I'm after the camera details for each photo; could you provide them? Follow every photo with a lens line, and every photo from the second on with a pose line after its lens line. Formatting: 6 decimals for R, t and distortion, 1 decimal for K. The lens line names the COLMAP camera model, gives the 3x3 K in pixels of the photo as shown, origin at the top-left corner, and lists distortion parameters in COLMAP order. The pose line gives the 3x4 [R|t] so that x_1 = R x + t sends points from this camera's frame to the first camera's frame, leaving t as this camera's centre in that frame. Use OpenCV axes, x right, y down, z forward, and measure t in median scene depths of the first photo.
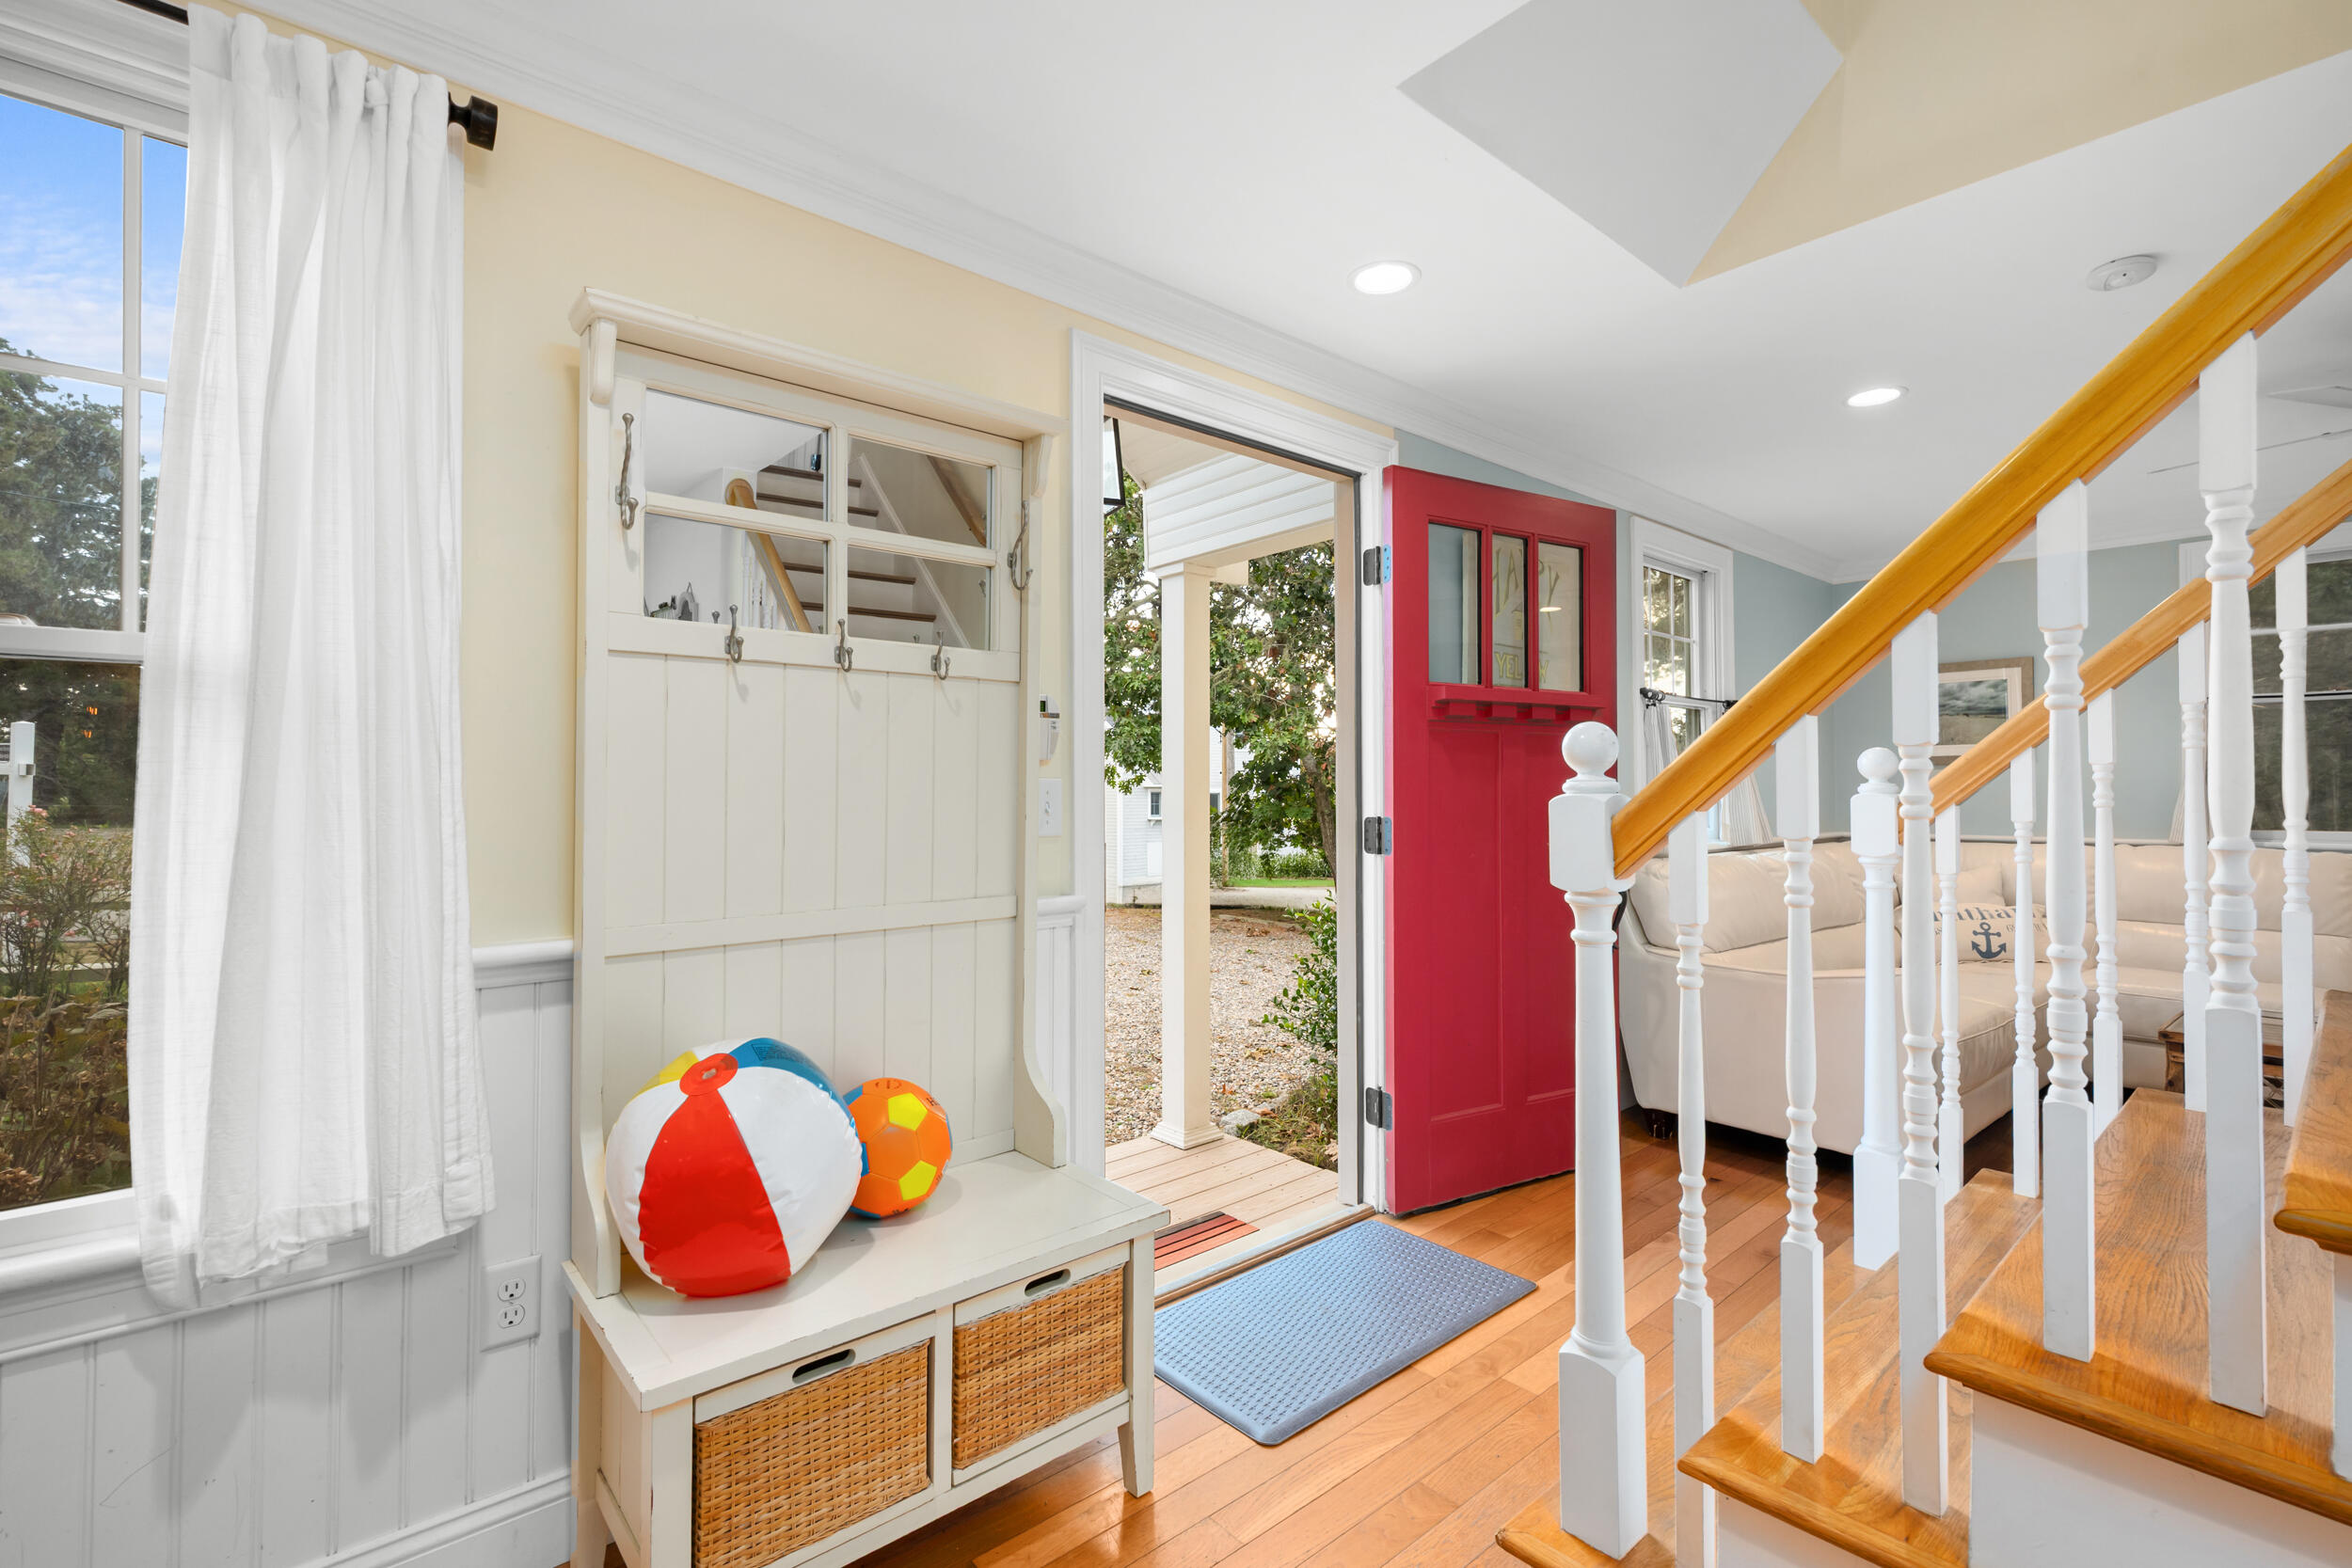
lens RADIAL K [[1101.4, 0, 1216.5], [0, 1101.4, 781.1], [0, 0, 1]] dist [0.000548, -0.000352]
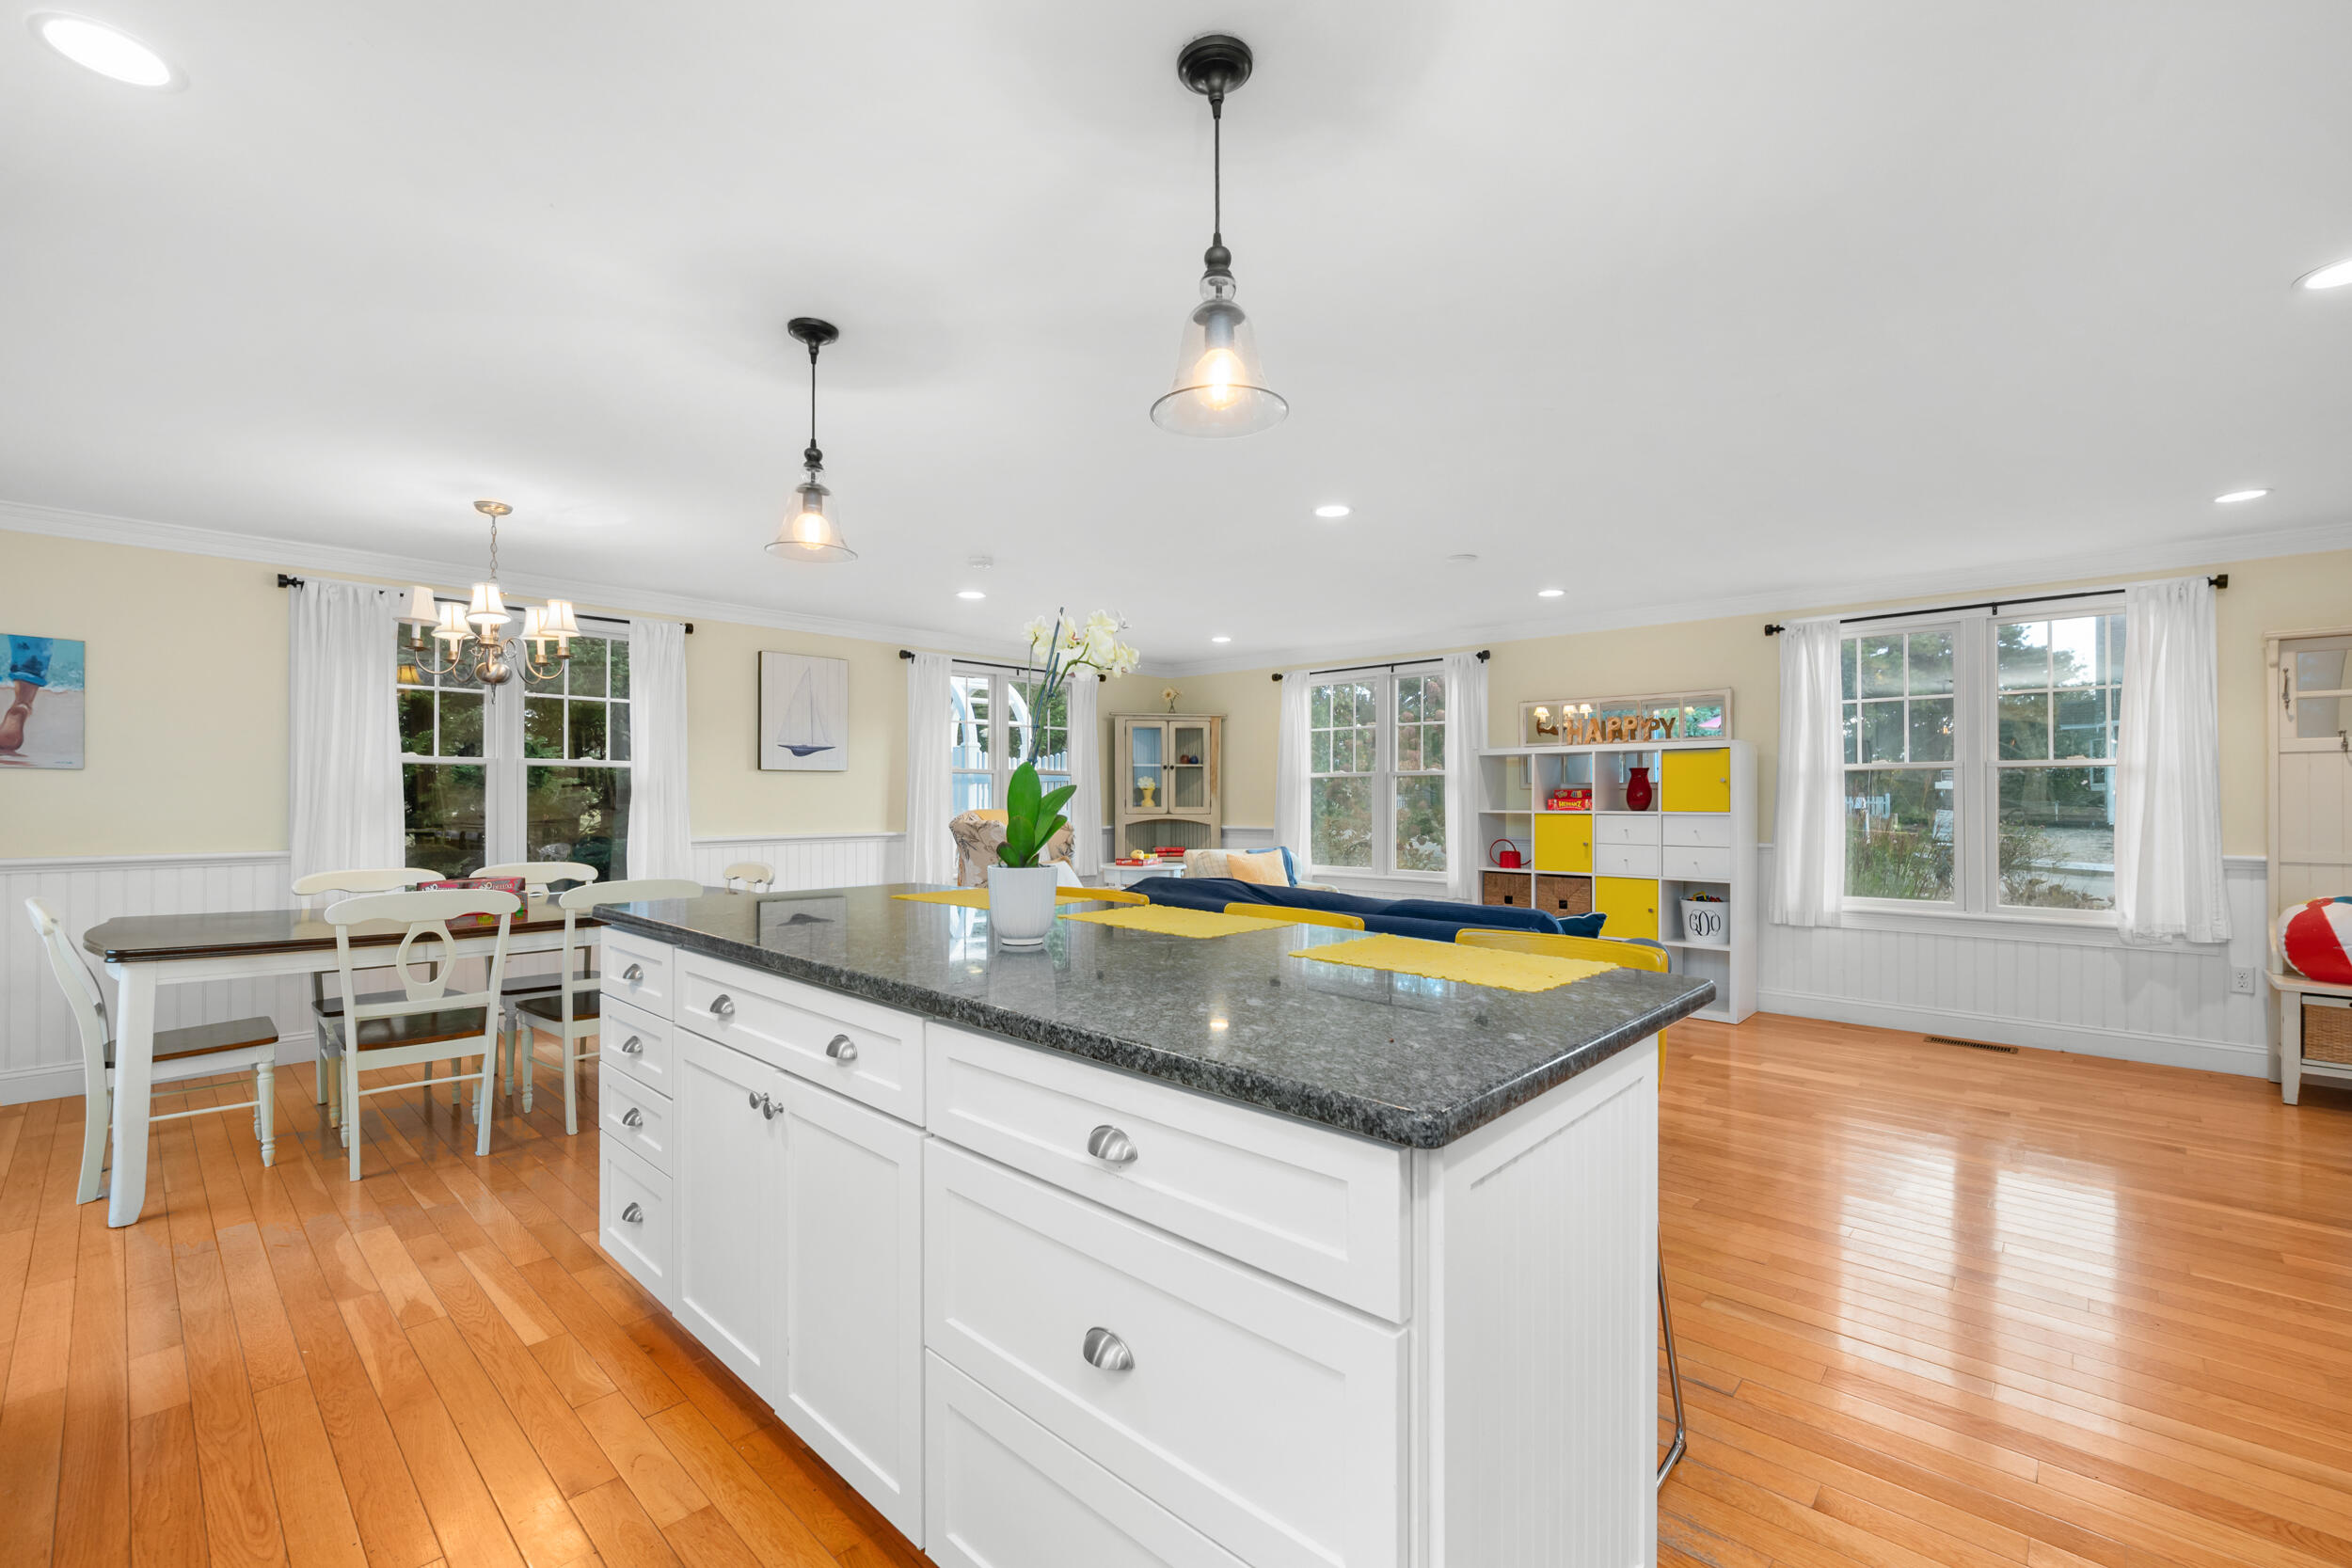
lens RADIAL K [[1005.8, 0, 1167.4], [0, 1005.8, 797.6], [0, 0, 1]] dist [-0.004550, 0.000262]
pose [[0.110237, -0.002278, -0.993903, 1.788829], [0.014877, 0.999889, -0.000641, -0.045957], [0.993794, -0.014715, 0.110259, -2.245757]]
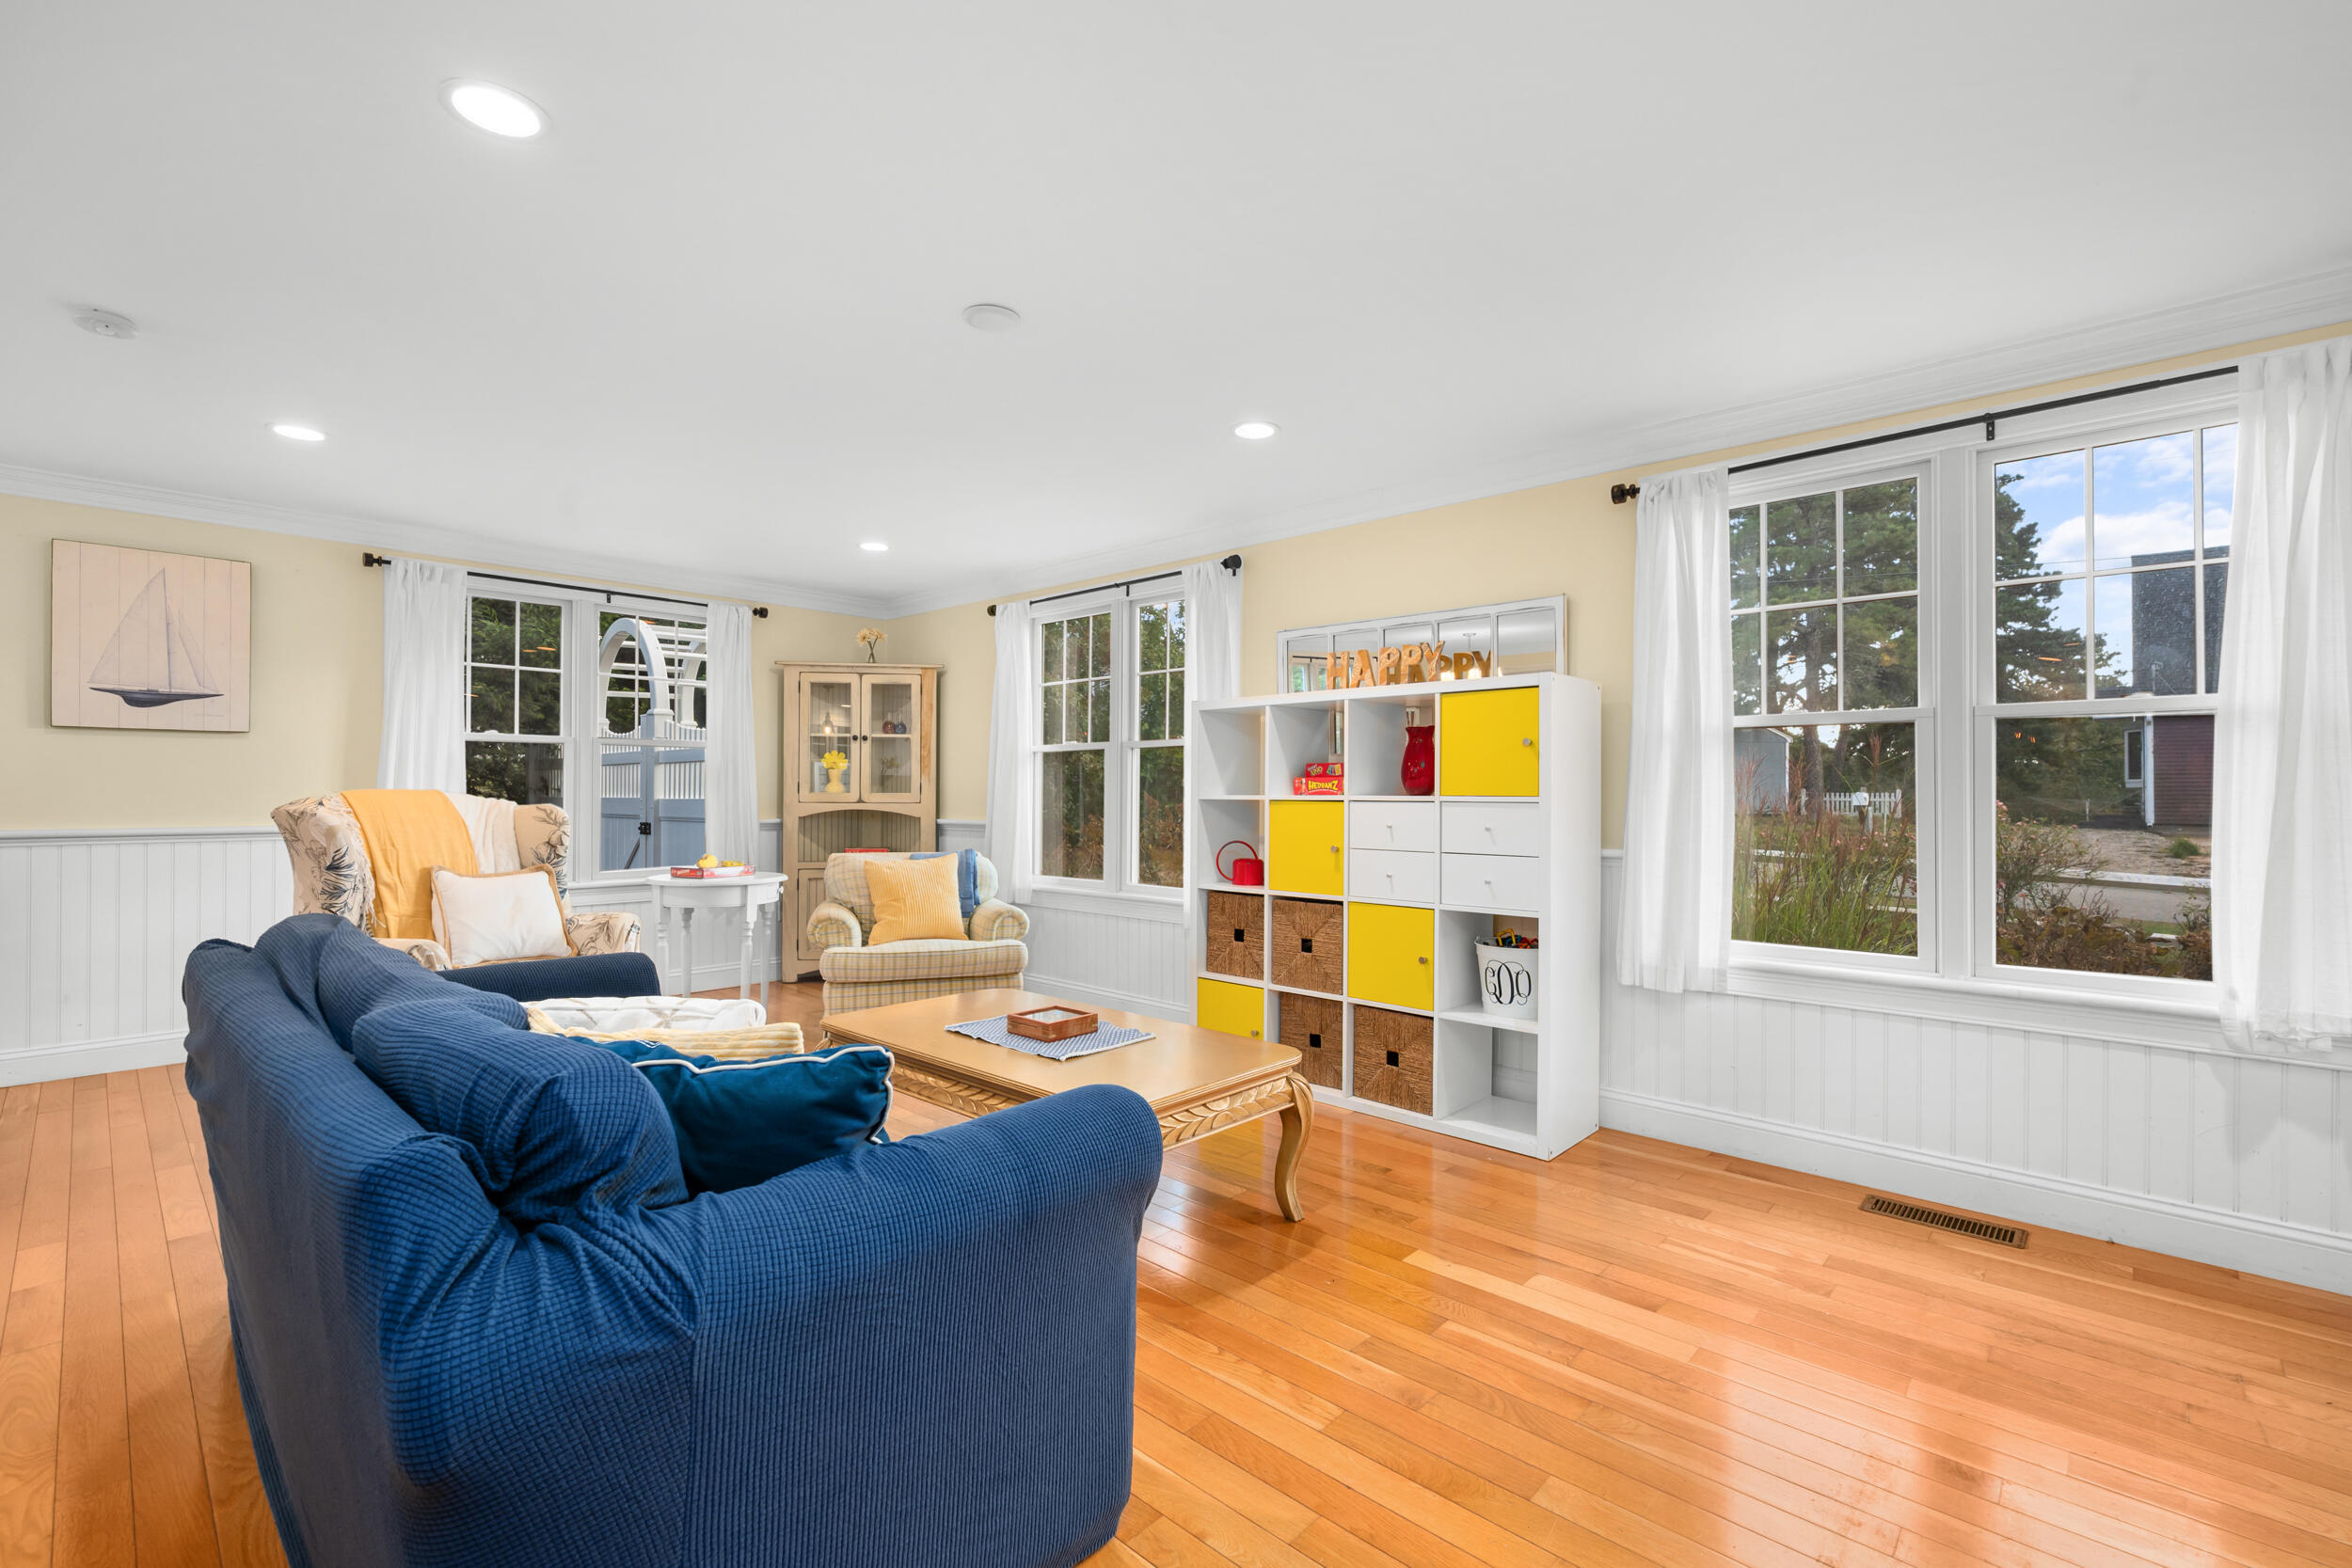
lens RADIAL K [[1005.8, 0, 1189.6], [0, 1005.8, 794.8], [0, 0, 1]] dist [-0.004550, 0.000262]
pose [[0.106731, -0.001088, -0.994287, 0.515899], [0.010671, 0.999943, 0.000051, 0.018920], [0.994231, -0.010616, 0.106737, -0.869935]]
